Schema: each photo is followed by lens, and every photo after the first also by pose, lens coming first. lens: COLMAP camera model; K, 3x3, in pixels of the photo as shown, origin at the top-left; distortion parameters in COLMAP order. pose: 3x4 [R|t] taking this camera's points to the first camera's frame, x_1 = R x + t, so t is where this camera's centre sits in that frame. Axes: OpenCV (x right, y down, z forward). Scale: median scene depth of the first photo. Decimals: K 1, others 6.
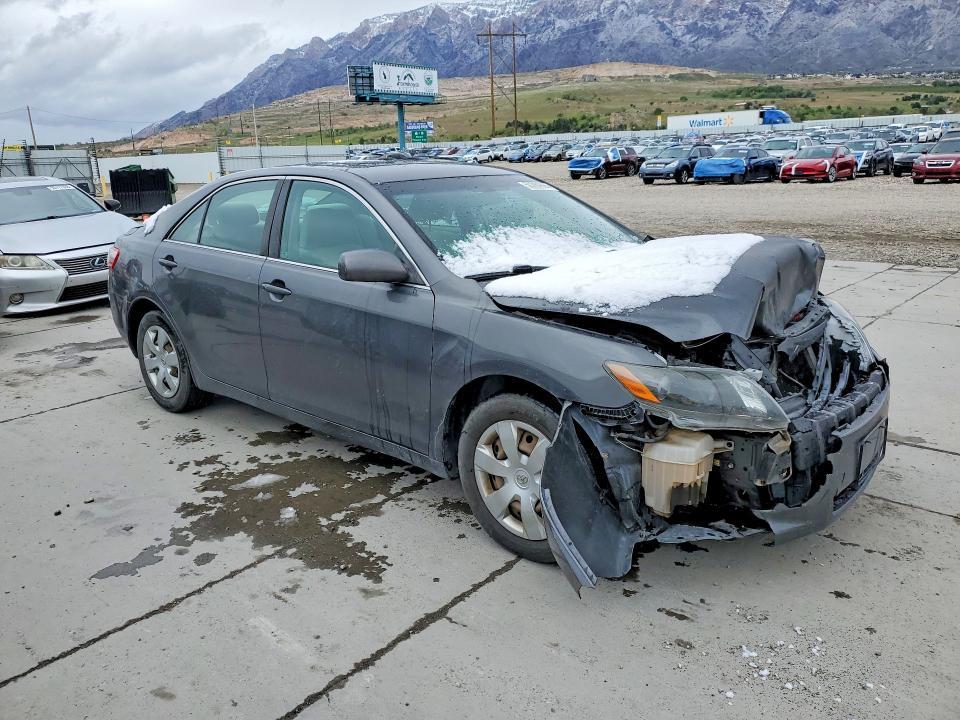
lens RADIAL K [[752.5, 0, 474.1], [0, 752.5, 362.7], [0, 0, 1]] dist [0.004430, 0.011621]
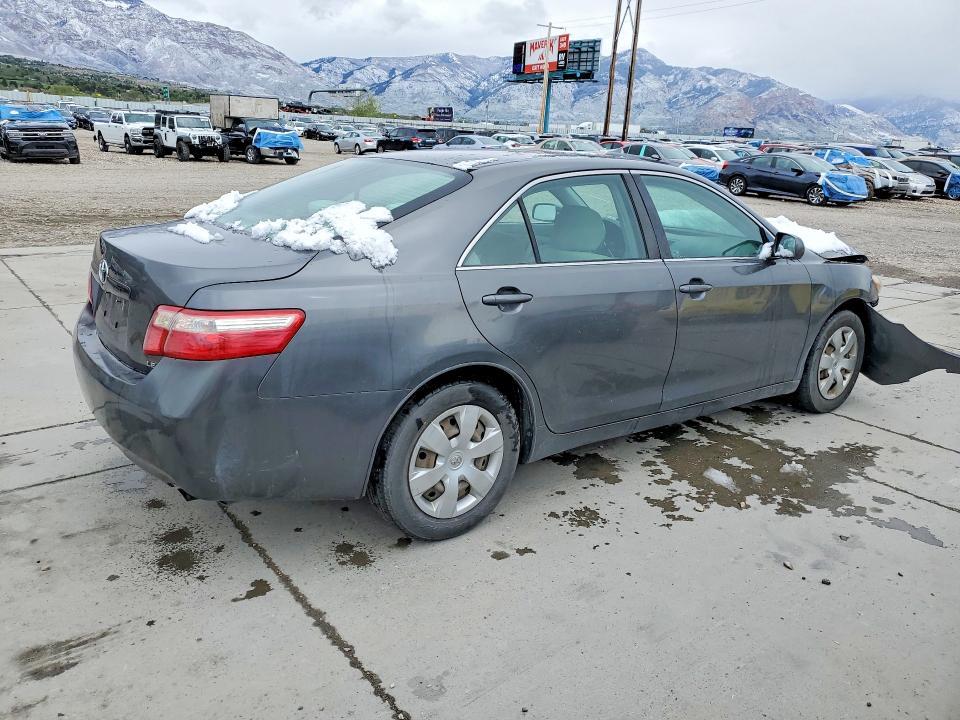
lens RADIAL K [[737.8, 0, 480.0], [0, 737.8, 360.0], [0, 0, 1]] dist [-0.002123, 0.023172]
pose [[0.195295, -0.236097, 0.951902, -1.207332], [0.216876, 0.956959, 0.192856, -0.244234], [-0.956465, 0.168781, 0.238093, 1.019387]]
